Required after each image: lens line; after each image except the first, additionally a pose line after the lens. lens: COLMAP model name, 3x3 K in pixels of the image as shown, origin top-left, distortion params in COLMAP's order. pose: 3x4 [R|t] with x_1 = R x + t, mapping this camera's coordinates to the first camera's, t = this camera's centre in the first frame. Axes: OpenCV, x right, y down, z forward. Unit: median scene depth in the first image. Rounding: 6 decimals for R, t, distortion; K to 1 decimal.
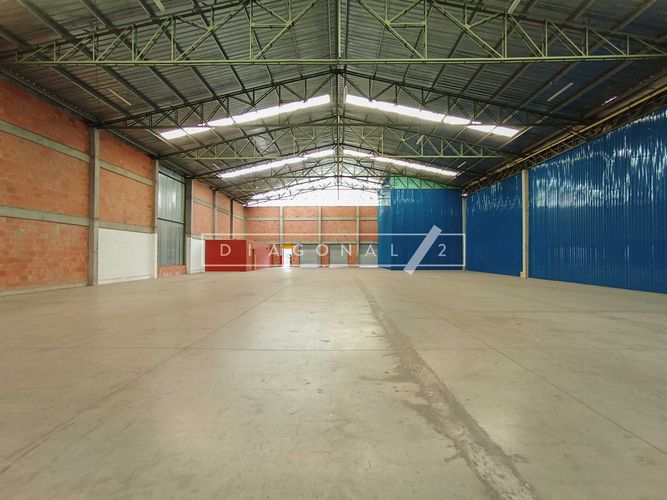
lens RADIAL K [[312.7, 0, 333.5], [0, 312.7, 250.0], [0, 0, 1]] dist [-0.027309, 0.000177]
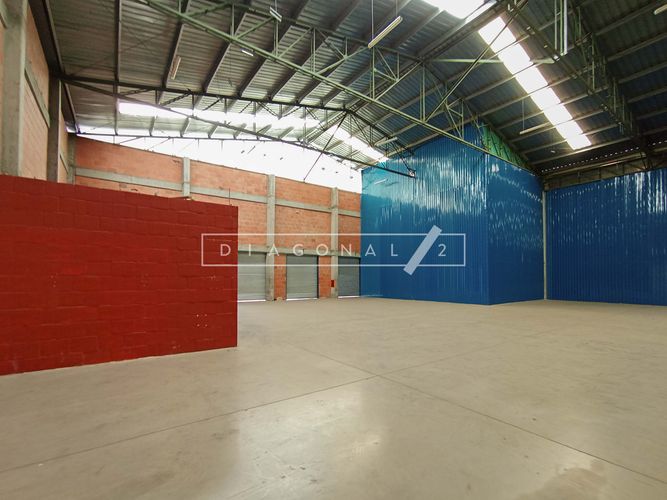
lens RADIAL K [[312.7, 0, 333.5], [0, 312.7, 250.0], [0, 0, 1]] dist [-0.027309, 0.000177]
pose [[0.788508, 0.052193, 0.612806, -0.257167], [-0.009573, 0.997313, -0.072624, 0.008528], [-0.614950, 0.051398, 0.786889, 0.571586]]
